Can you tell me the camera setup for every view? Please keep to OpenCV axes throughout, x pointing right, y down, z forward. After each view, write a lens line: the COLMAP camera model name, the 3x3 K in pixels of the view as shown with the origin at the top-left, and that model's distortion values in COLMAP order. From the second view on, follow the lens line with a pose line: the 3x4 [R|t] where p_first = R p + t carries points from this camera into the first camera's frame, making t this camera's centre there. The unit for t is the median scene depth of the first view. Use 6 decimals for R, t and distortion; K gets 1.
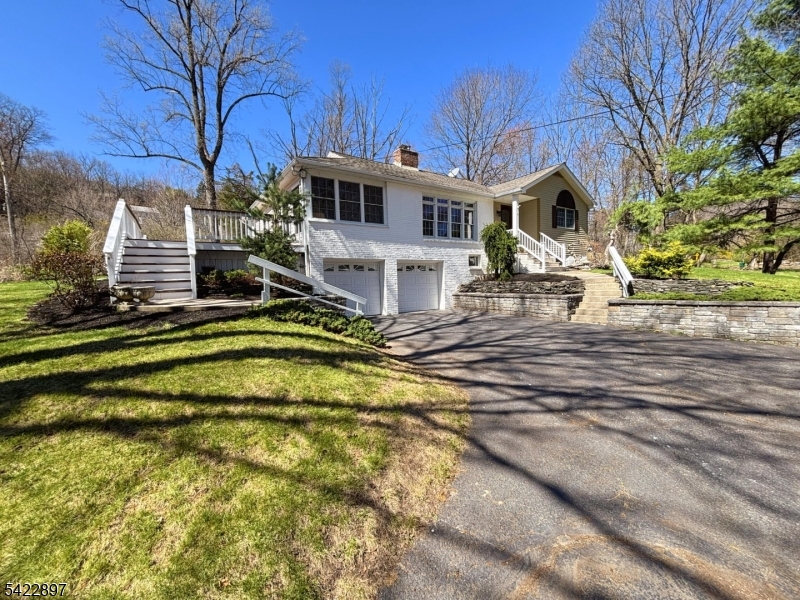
lens RADIAL K [[323.3, 0, 395.0], [0, 323.3, 303.5], [0, 0, 1]] dist [0.001084, 0.000957]
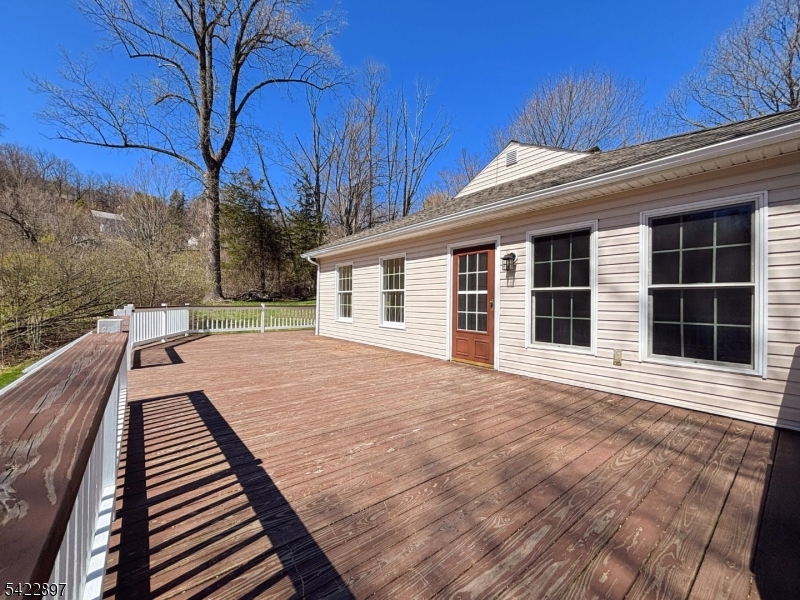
lens RADIAL K [[324.6, 0, 398.9], [0, 324.6, 304.4], [0, 0, 1]] dist [-0.002188, -0.000426]
pose [[0.995108, 0.042319, 0.089267, -0.422472], [-0.036679, 0.997282, -0.063904, -0.170318], [-0.091728, 0.060317, 0.993956, 0.511558]]
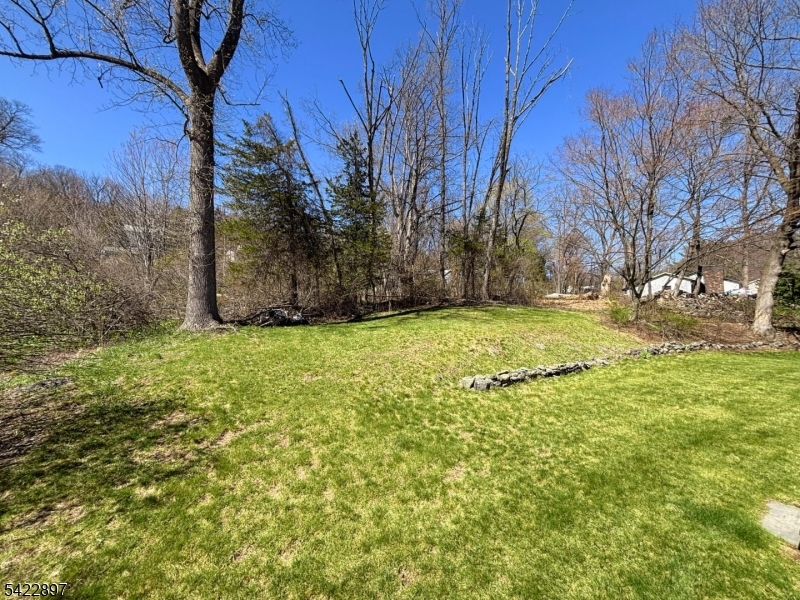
lens RADIAL K [[324.6, 0, 399.9], [0, 324.6, 305.1], [0, 0, 1]] dist [-0.002188, -0.000426]
pose [[0.999595, 0.026143, -0.011236, -0.629367], [-0.027056, 0.995513, -0.090678, -0.241550], [0.008815, 0.090945, 0.995817, 1.238101]]
